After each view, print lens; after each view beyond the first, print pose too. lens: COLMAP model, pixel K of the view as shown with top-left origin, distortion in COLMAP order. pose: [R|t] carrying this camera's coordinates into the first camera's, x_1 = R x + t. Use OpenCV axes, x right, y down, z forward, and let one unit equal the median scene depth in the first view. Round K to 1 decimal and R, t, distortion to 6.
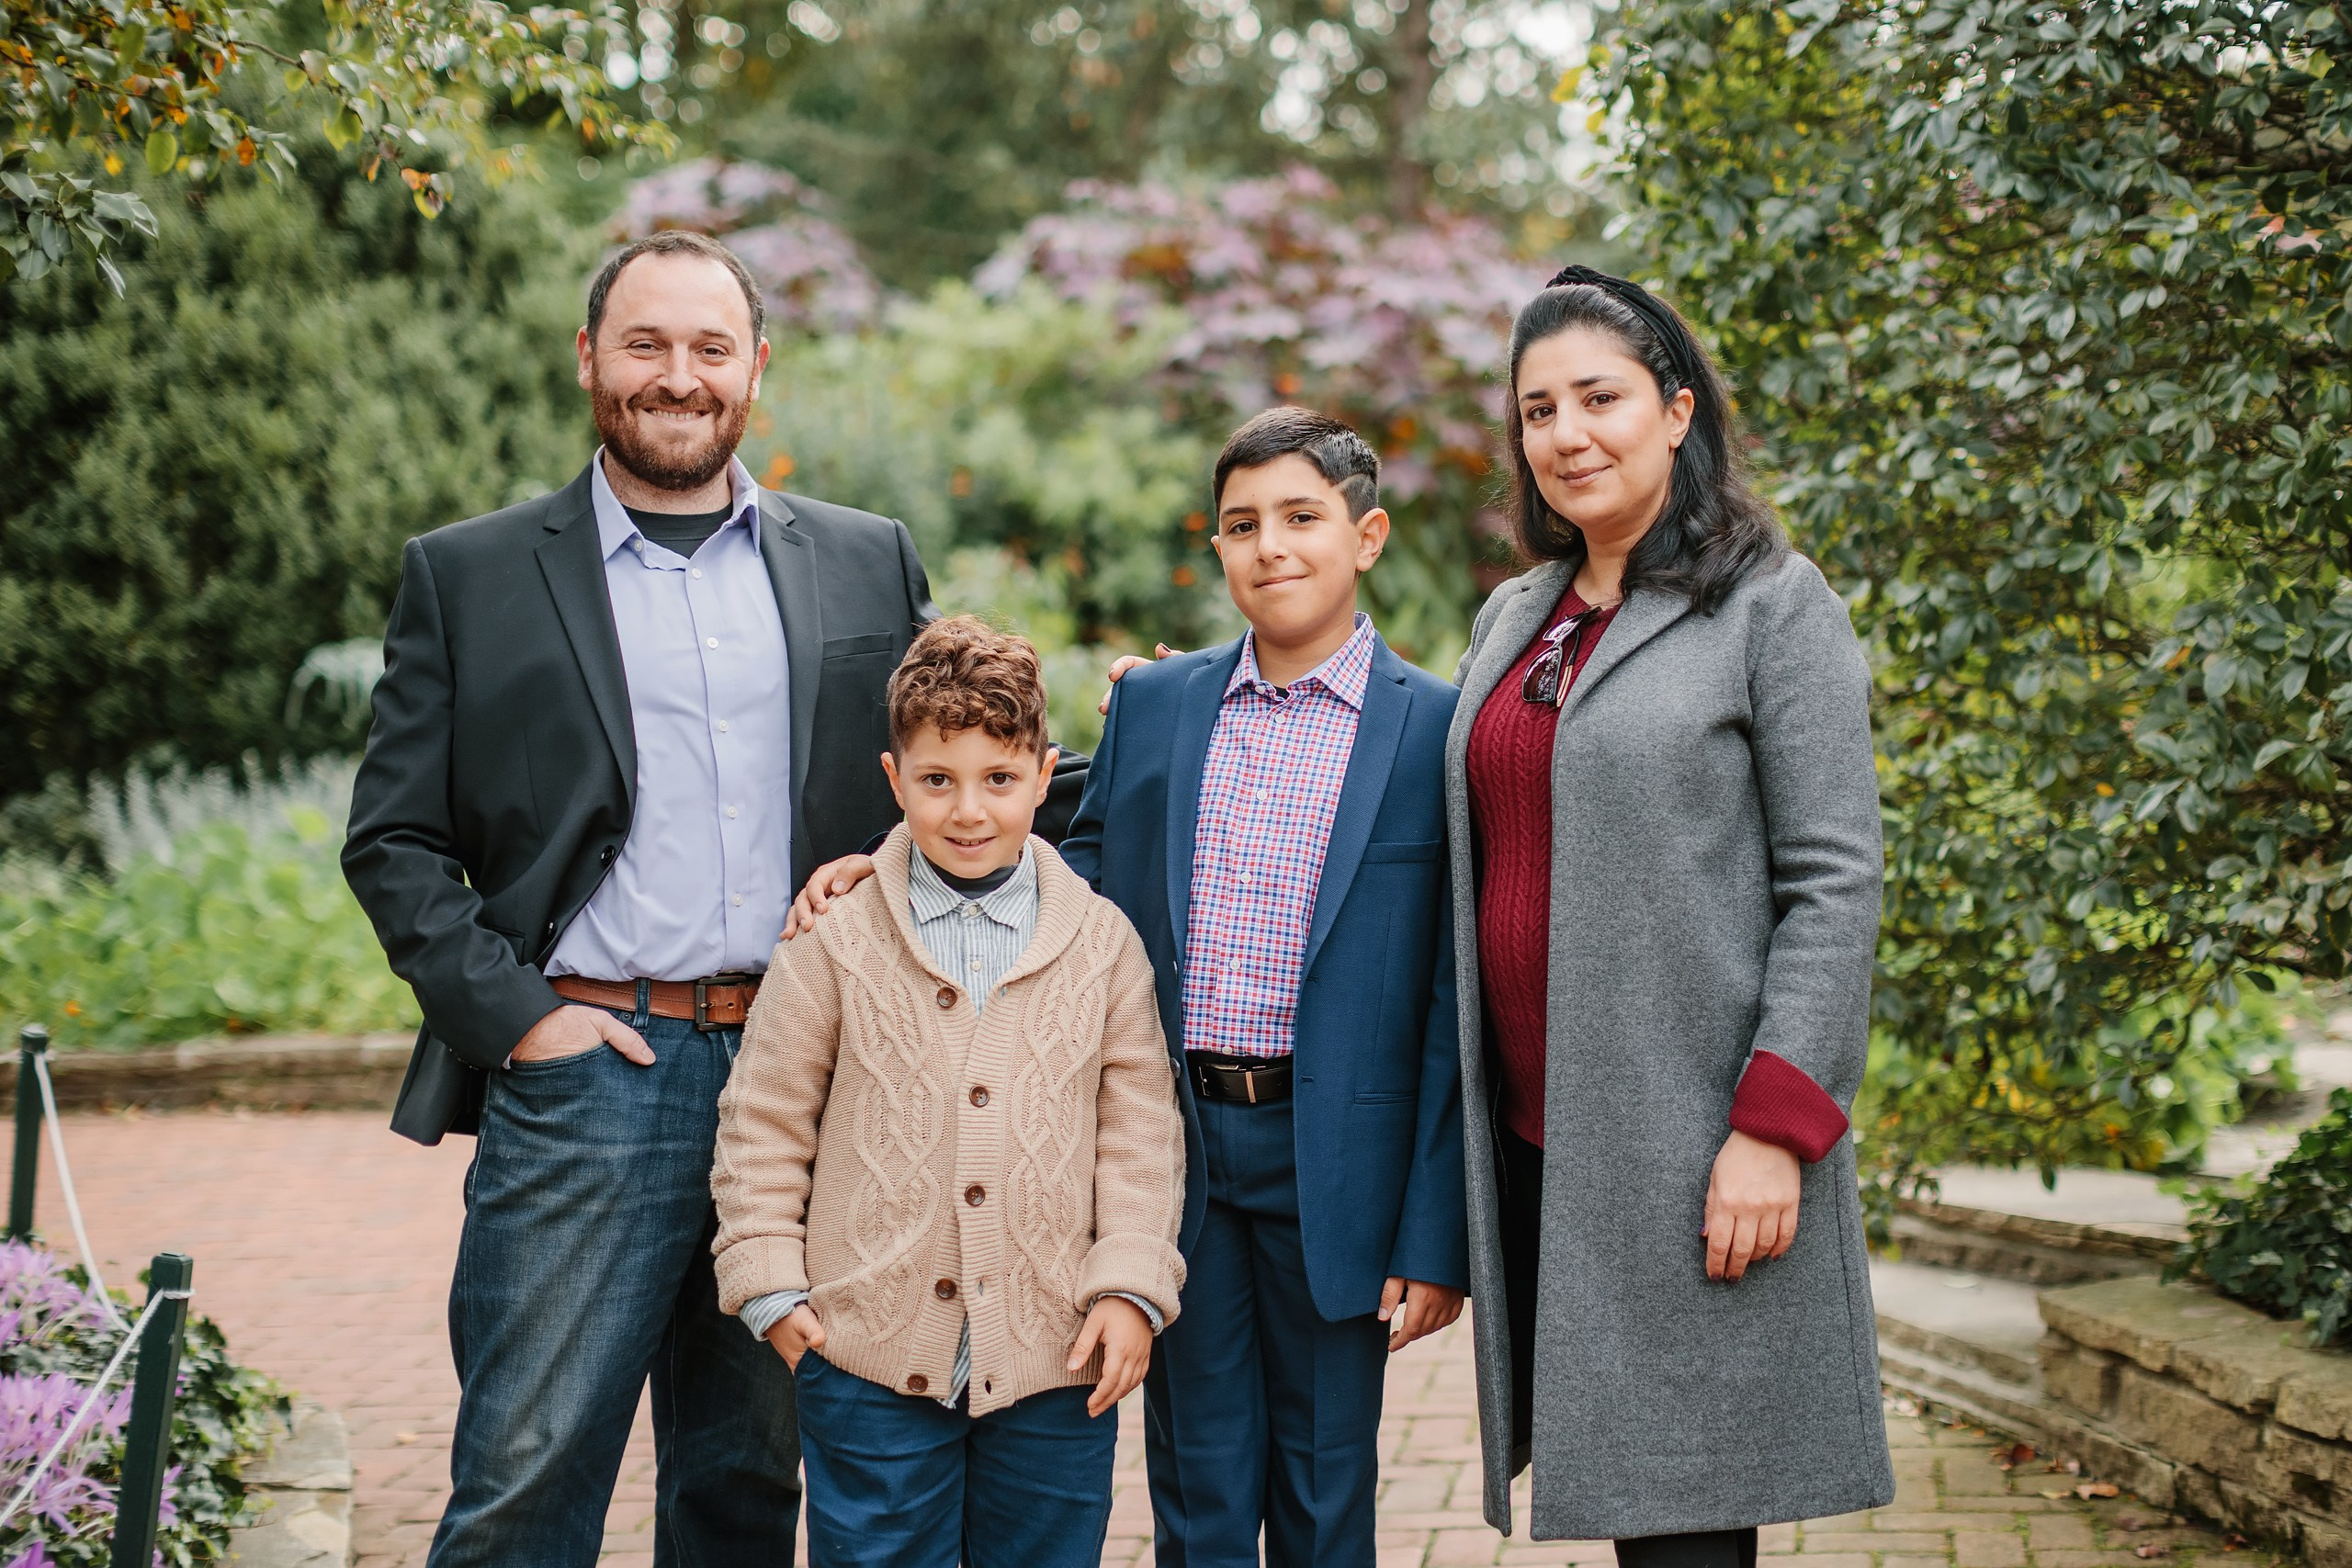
lens RADIAL K [[3597.9, 0, 1285.3], [0, 3597.9, 781.8], [0, 0, 1]] dist [-0.166076, 0.247097]
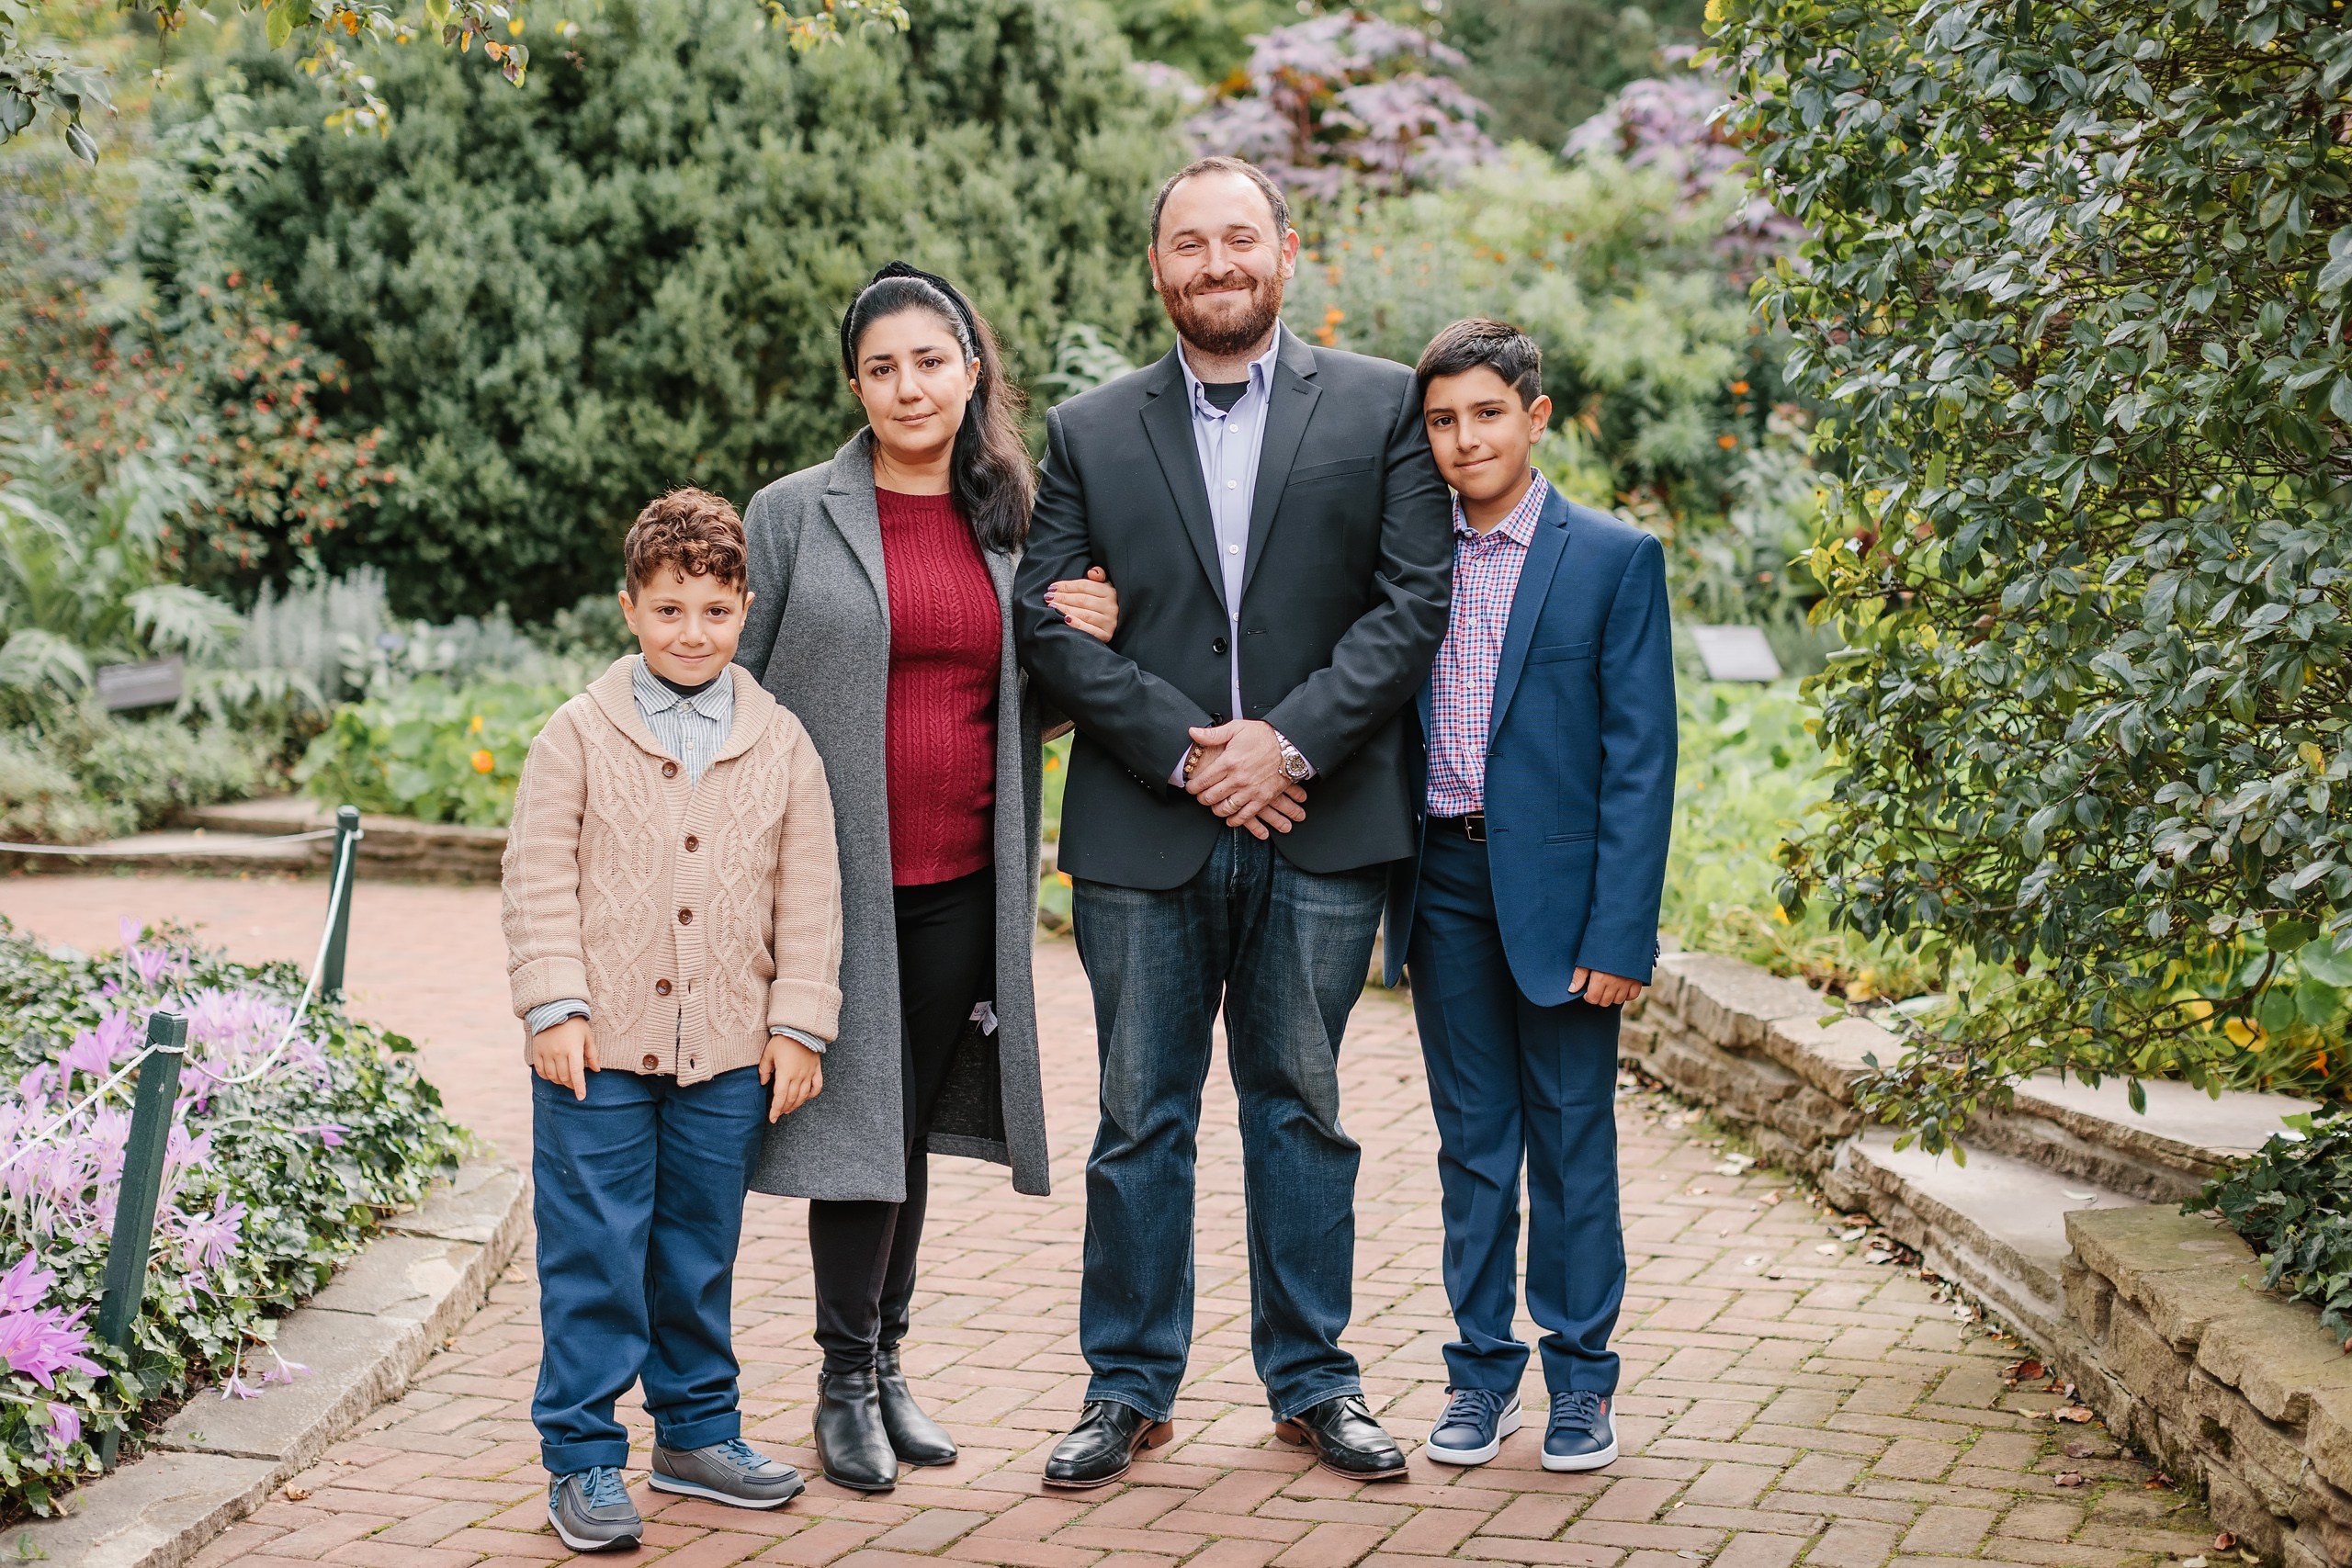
lens RADIAL K [[3535.2, 0, 1163.4], [0, 3535.2, 776.4], [0, 0, 1]] dist [-0.186468, 0.379982]
pose [[0.965565, 0.065920, -0.251670, 0.191165], [-0.054918, 0.997213, 0.050499, -0.011027], [0.254298, -0.034938, 0.966495, 0.004899]]
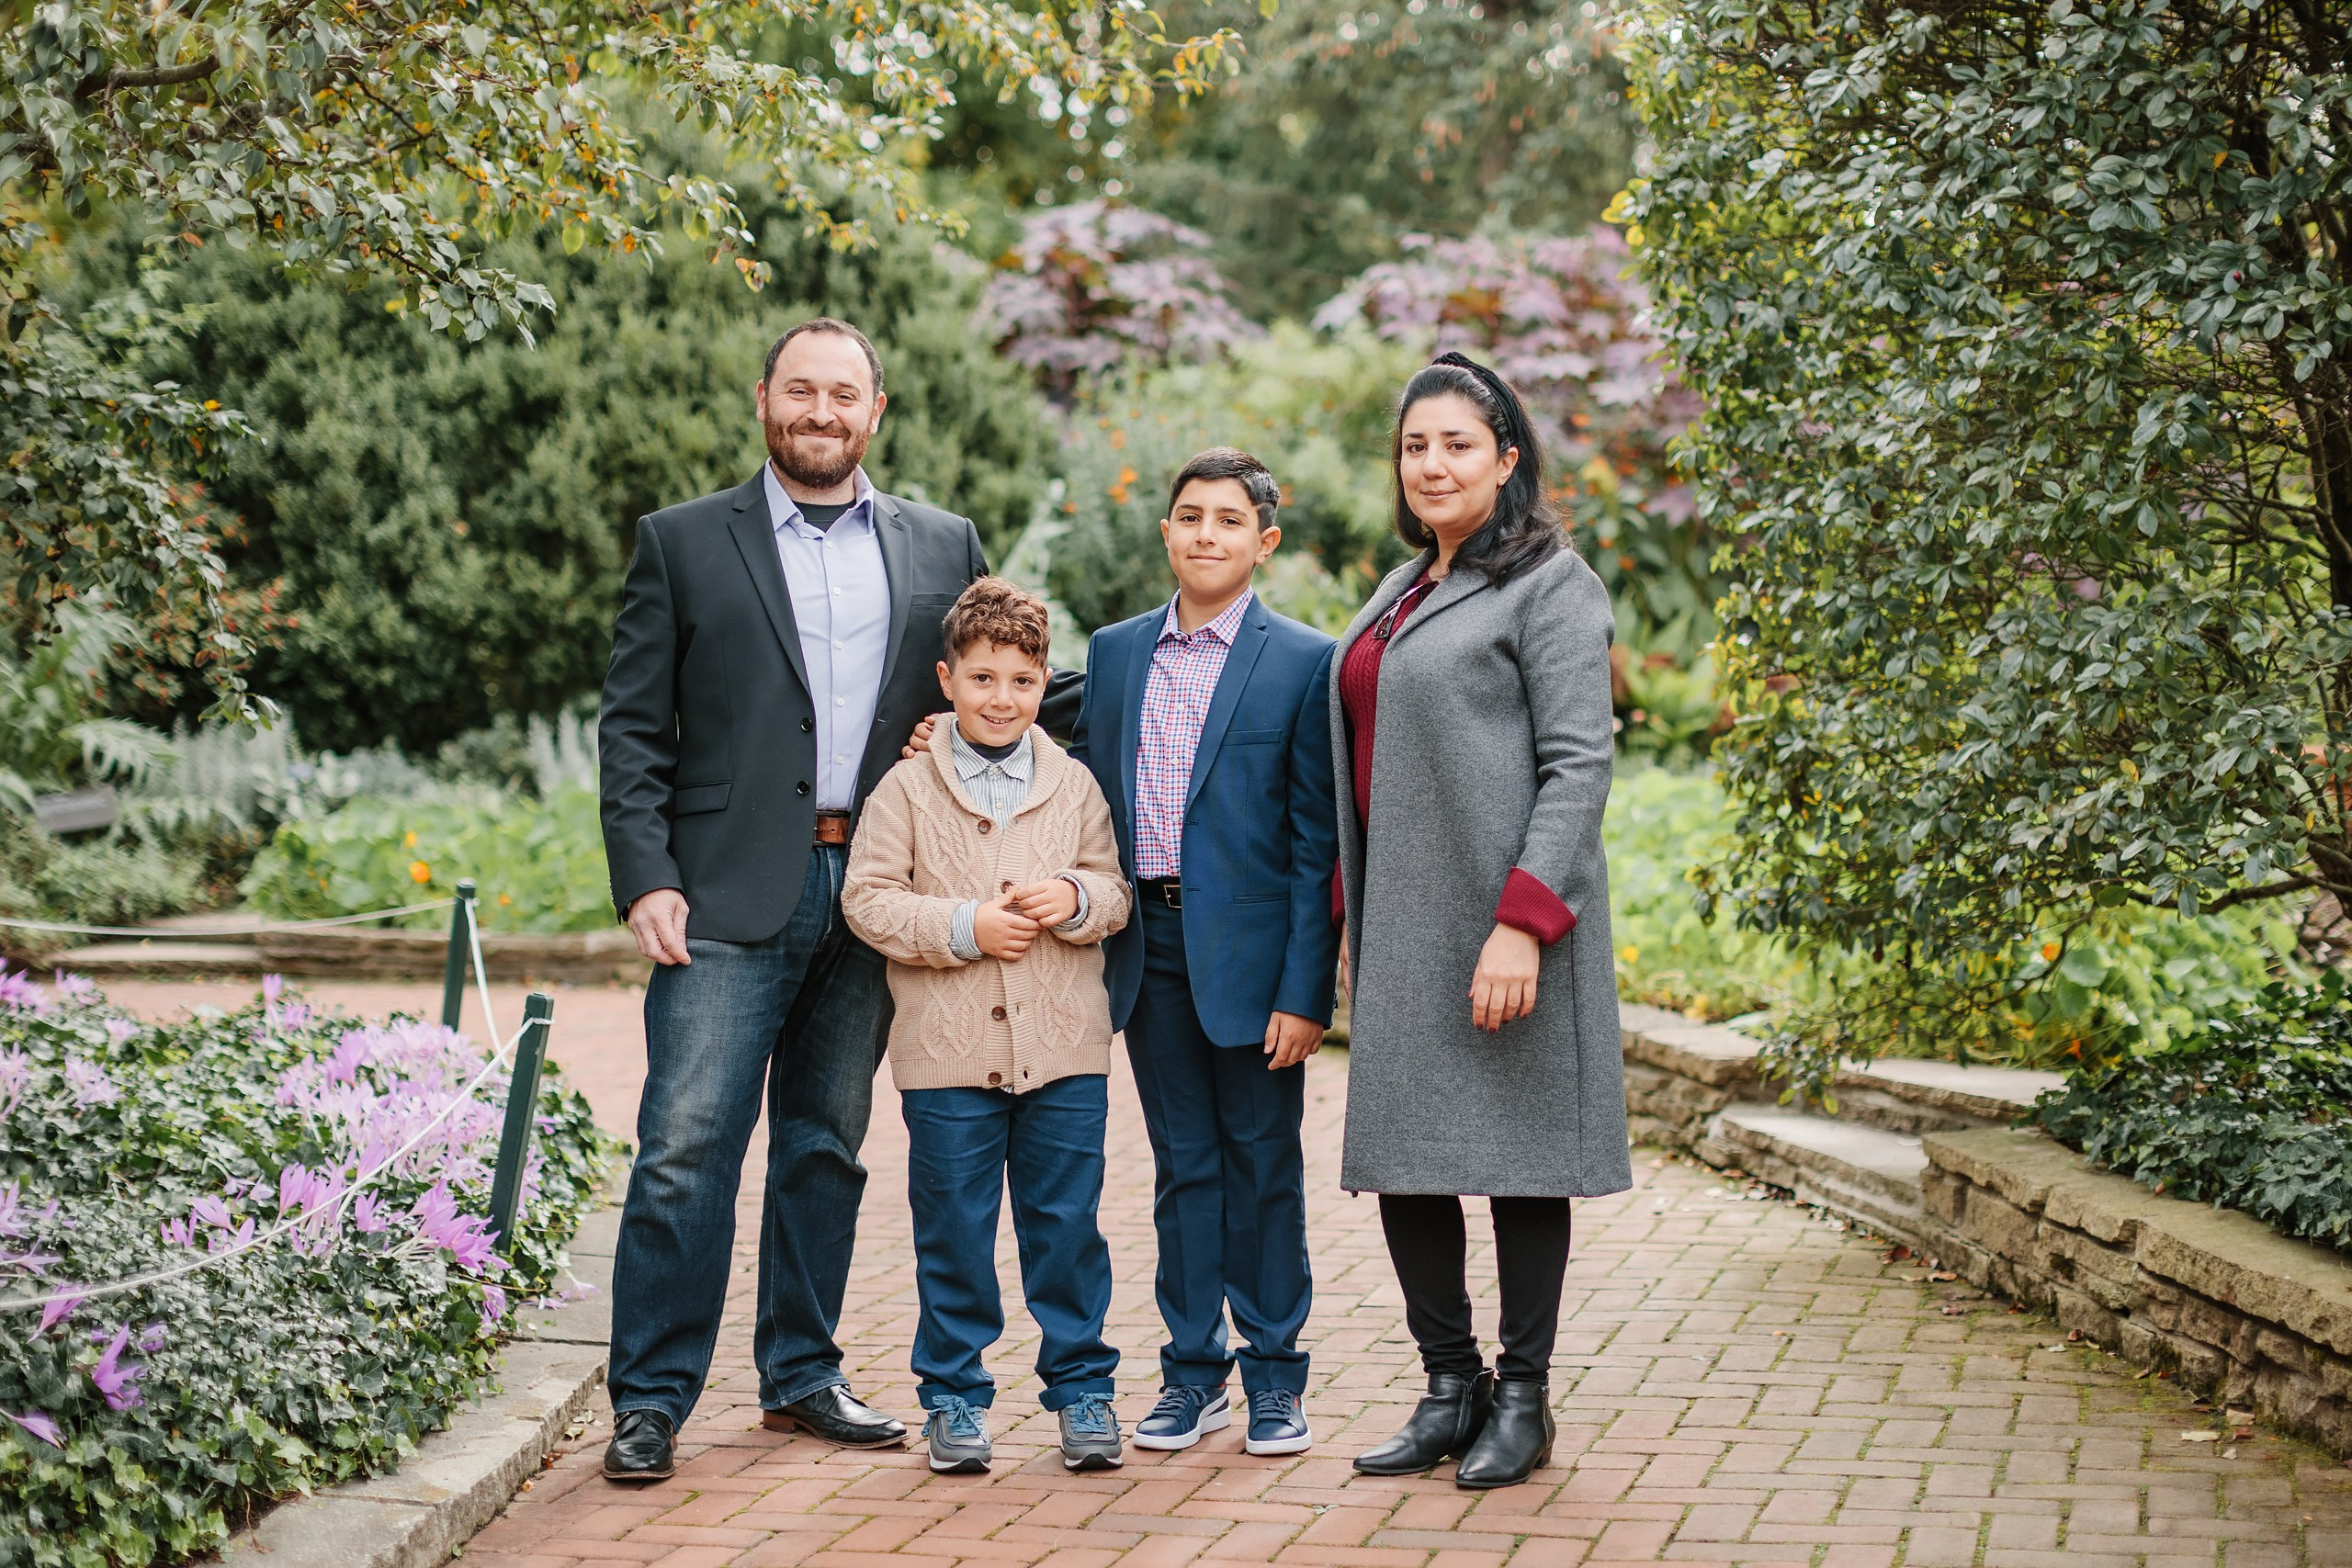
lens RADIAL K [[3497.0, 0, 1232.8], [0, 3497.0, 797.0], [0, 0, 1]] dist [-0.182465, 0.329043]
pose [[0.990465, 0.044131, -0.130504, 0.112113], [-0.043962, 0.999024, 0.004175, 0.023128], [0.130560, 0.001602, 0.991439, -0.284436]]
